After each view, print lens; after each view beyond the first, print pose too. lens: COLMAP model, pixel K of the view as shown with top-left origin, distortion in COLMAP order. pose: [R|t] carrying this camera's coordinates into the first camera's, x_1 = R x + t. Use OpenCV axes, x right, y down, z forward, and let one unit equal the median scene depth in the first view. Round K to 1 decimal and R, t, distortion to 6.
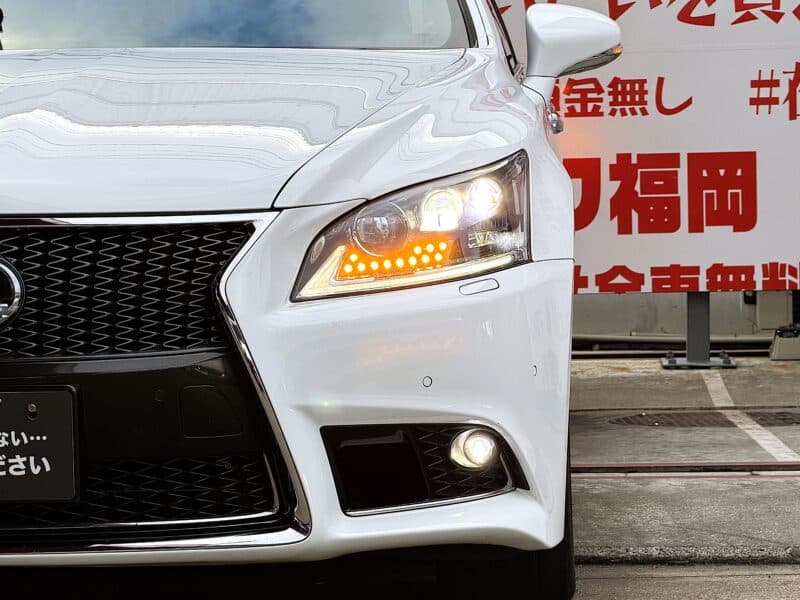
lens RADIAL K [[2947.7, 0, 400.0], [0, 2947.7, 300.0], [0, 0, 1]] dist [0.156295, 3.224274]
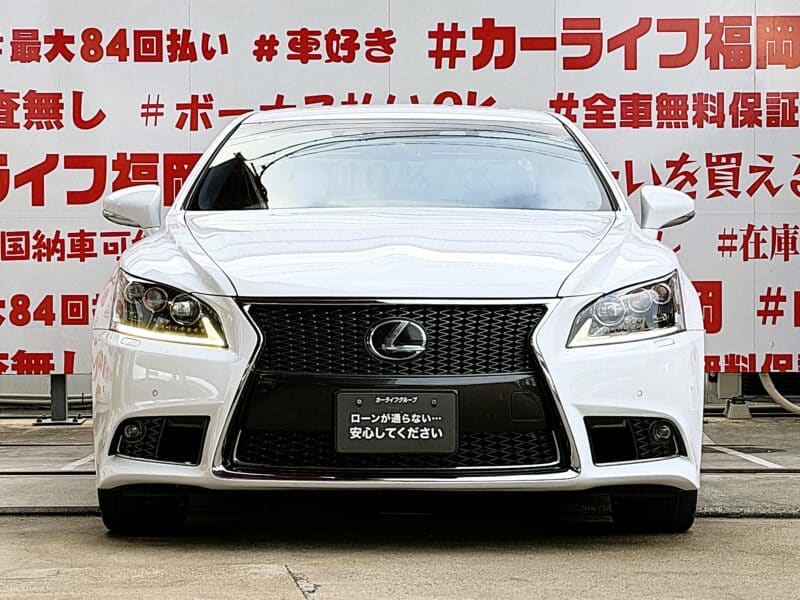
lens RADIAL K [[2357.4, 0, 364.6], [0, 2357.4, 302.5], [0, 0, 1]] dist [-0.033817, 1.476310]
pose [[0.999617, 0.017810, 0.021181, -0.193704], [-0.016848, 0.998857, -0.044731, 0.039797], [-0.021954, 0.044357, 0.998774, -0.458623]]
